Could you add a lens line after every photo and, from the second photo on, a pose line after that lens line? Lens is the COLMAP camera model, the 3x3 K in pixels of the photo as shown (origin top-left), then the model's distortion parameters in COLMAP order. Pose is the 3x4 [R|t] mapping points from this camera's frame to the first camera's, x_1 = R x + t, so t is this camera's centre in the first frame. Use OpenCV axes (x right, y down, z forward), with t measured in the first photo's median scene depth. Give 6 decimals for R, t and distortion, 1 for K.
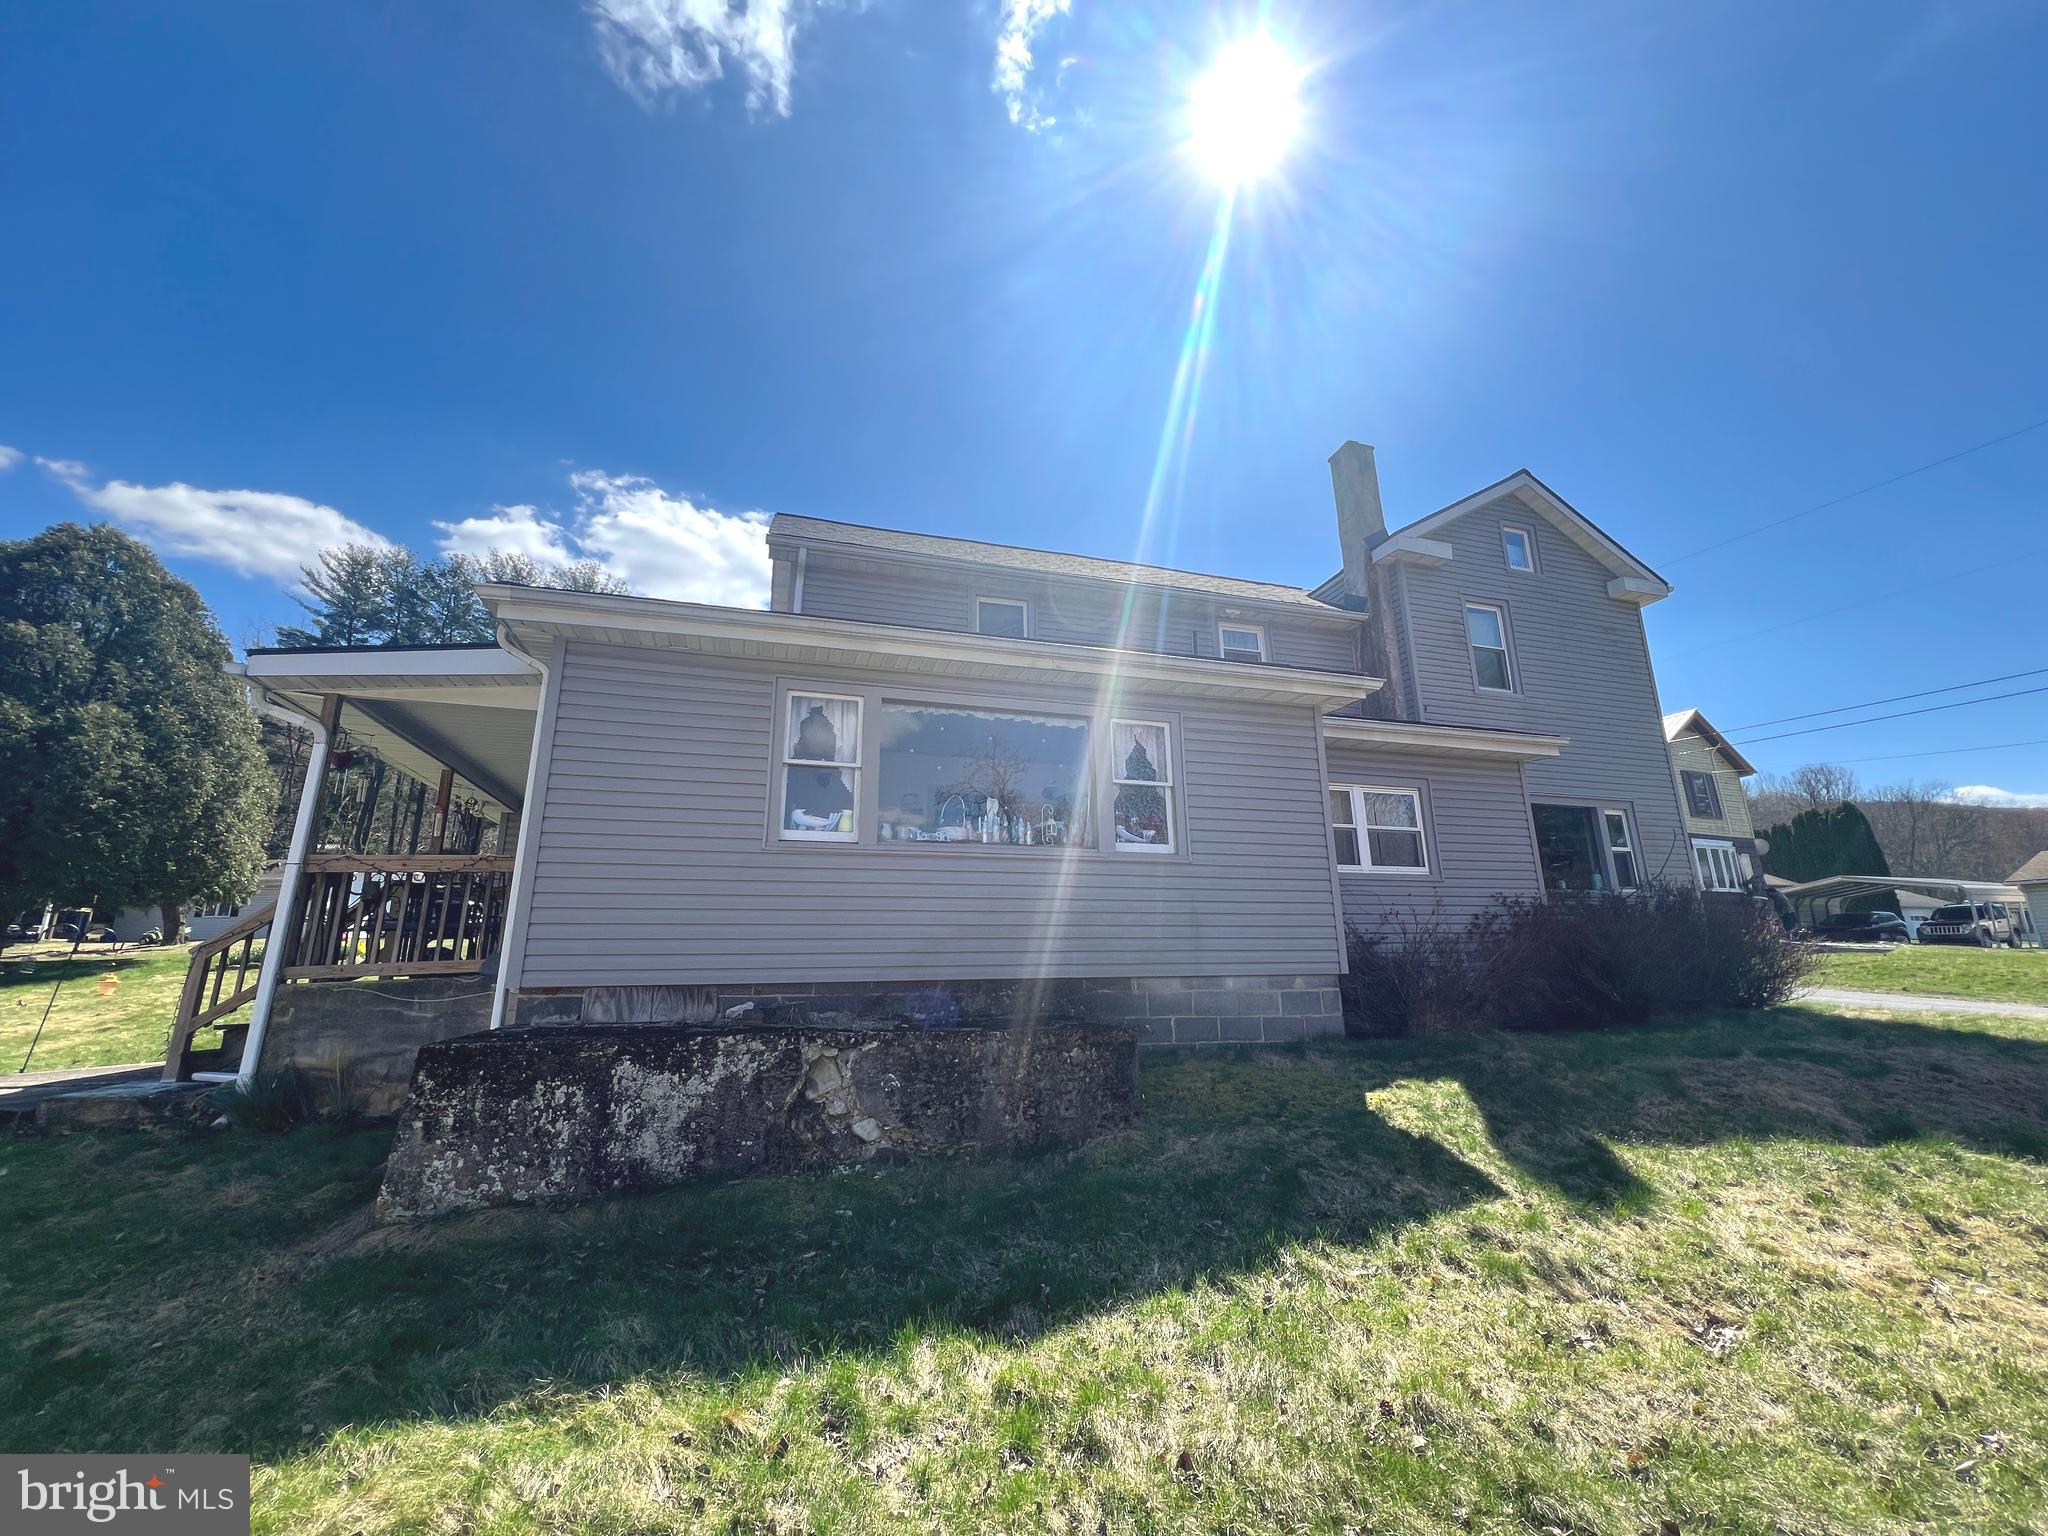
lens RADIAL K [[820.6, 0, 1027.5], [0, 820.6, 761.9], [0, 0, 1]] dist [0.003448, 0.000131]
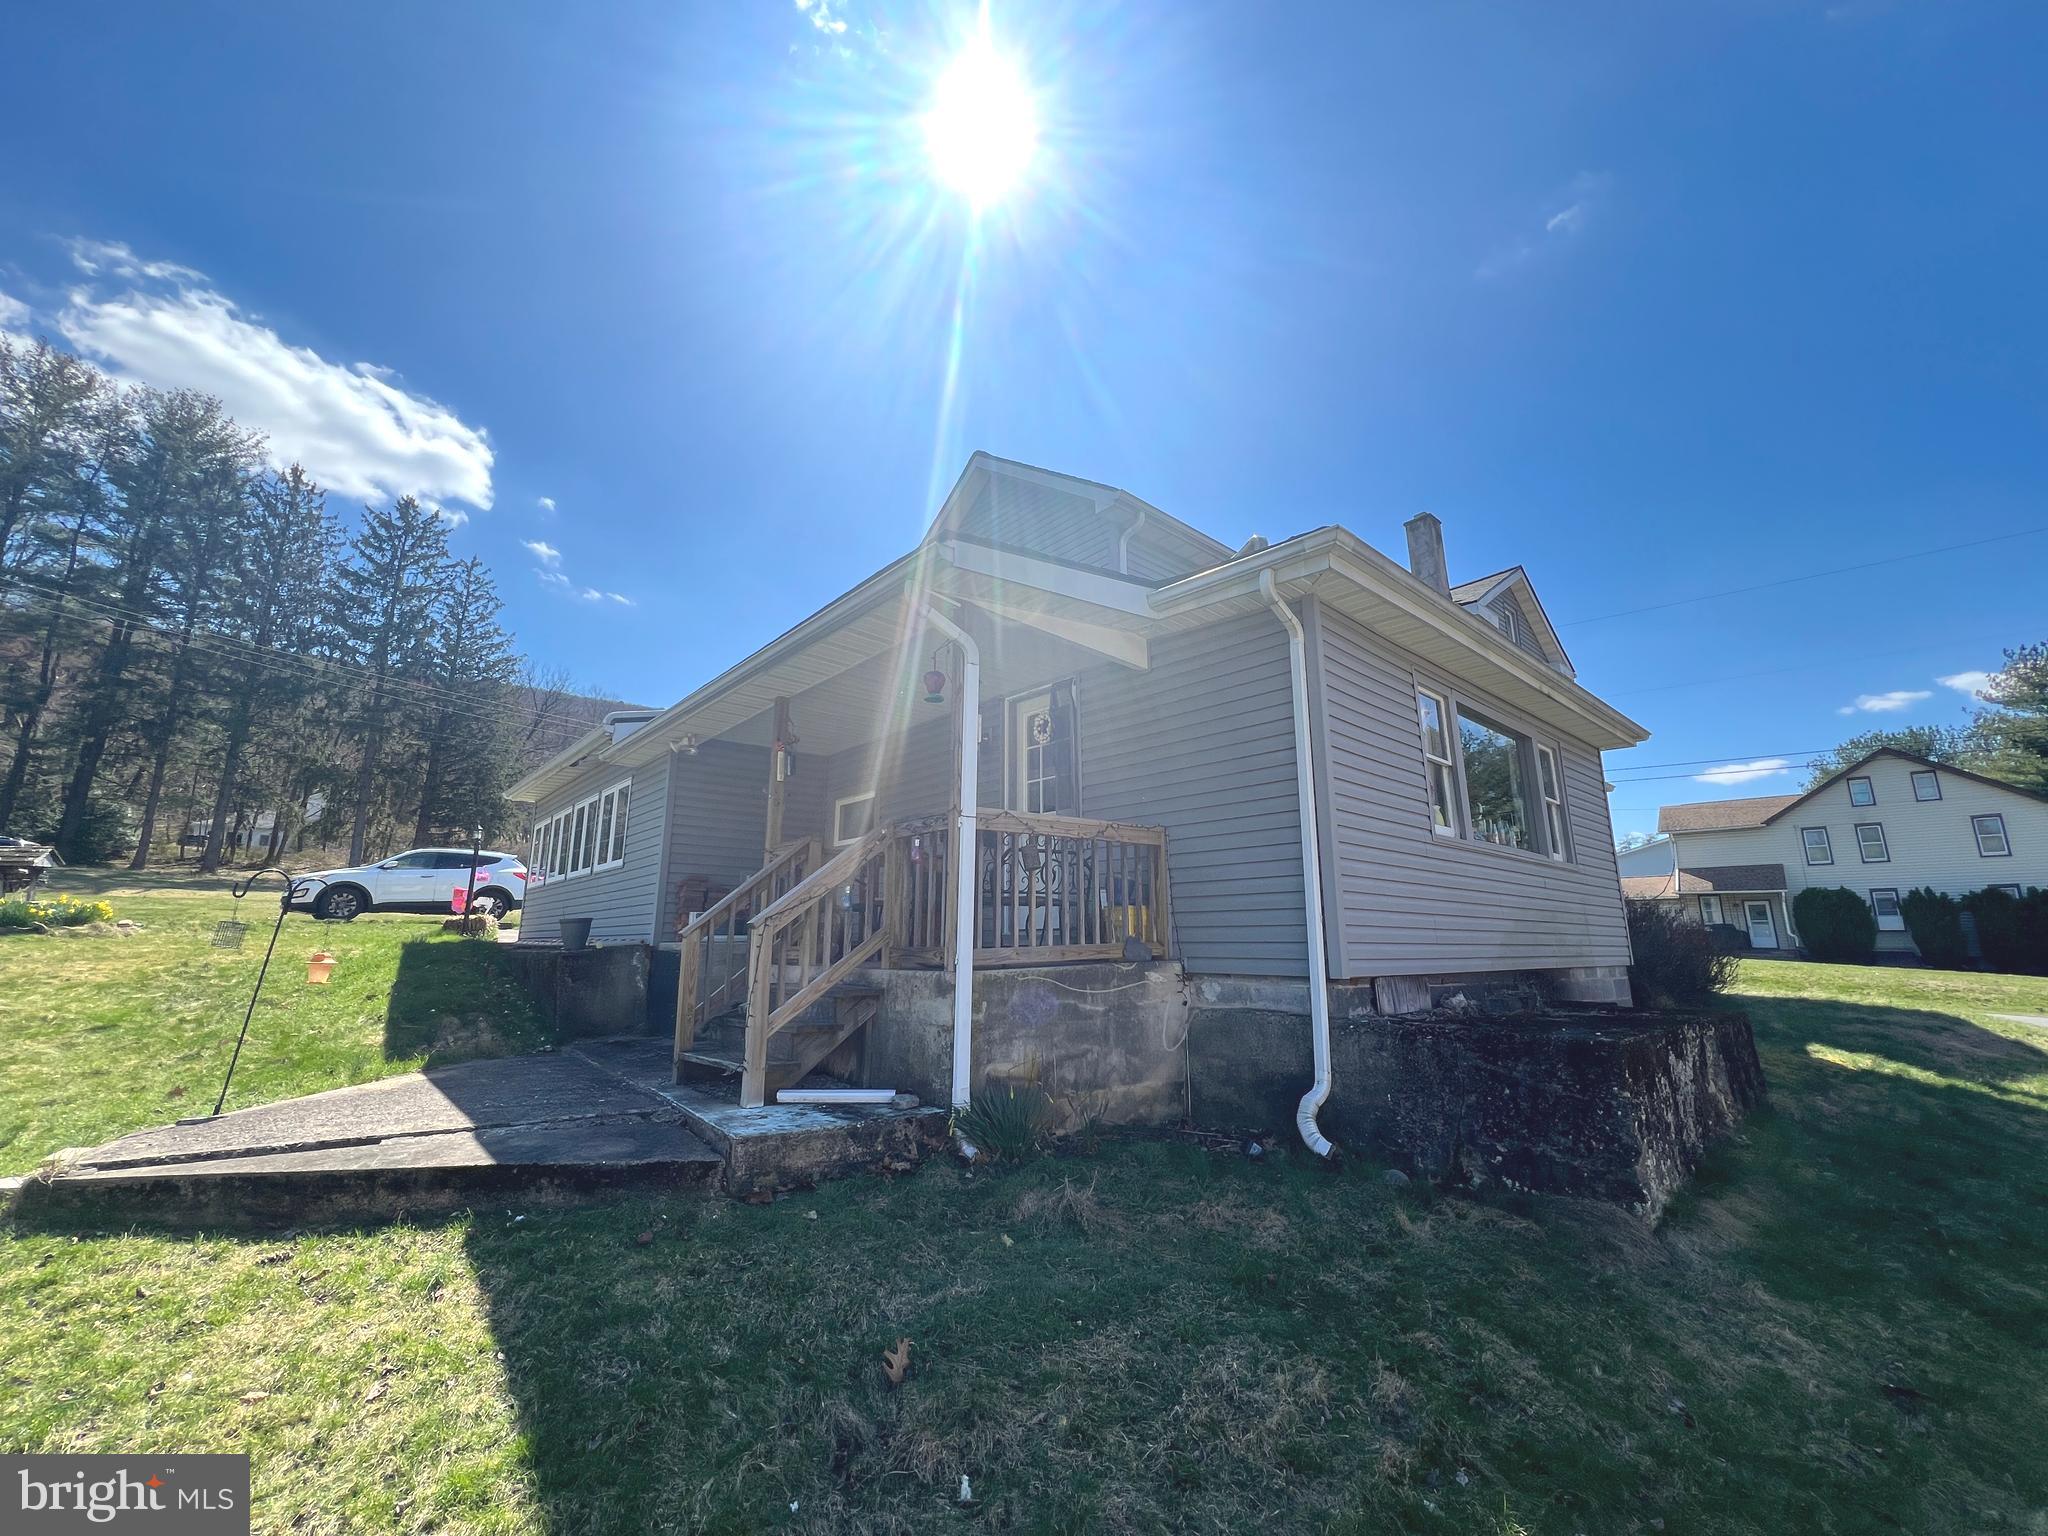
lens RADIAL K [[820.6, 0, 1026.6], [0, 820.6, 769.7], [0, 0, 1]] dist [0.003448, 0.000131]
pose [[0.907295, 0.104655, 0.407262, -1.170549], [-0.116445, 0.993188, 0.004192, 0.072030], [-0.404050, -0.051227, 0.913302, 0.281835]]
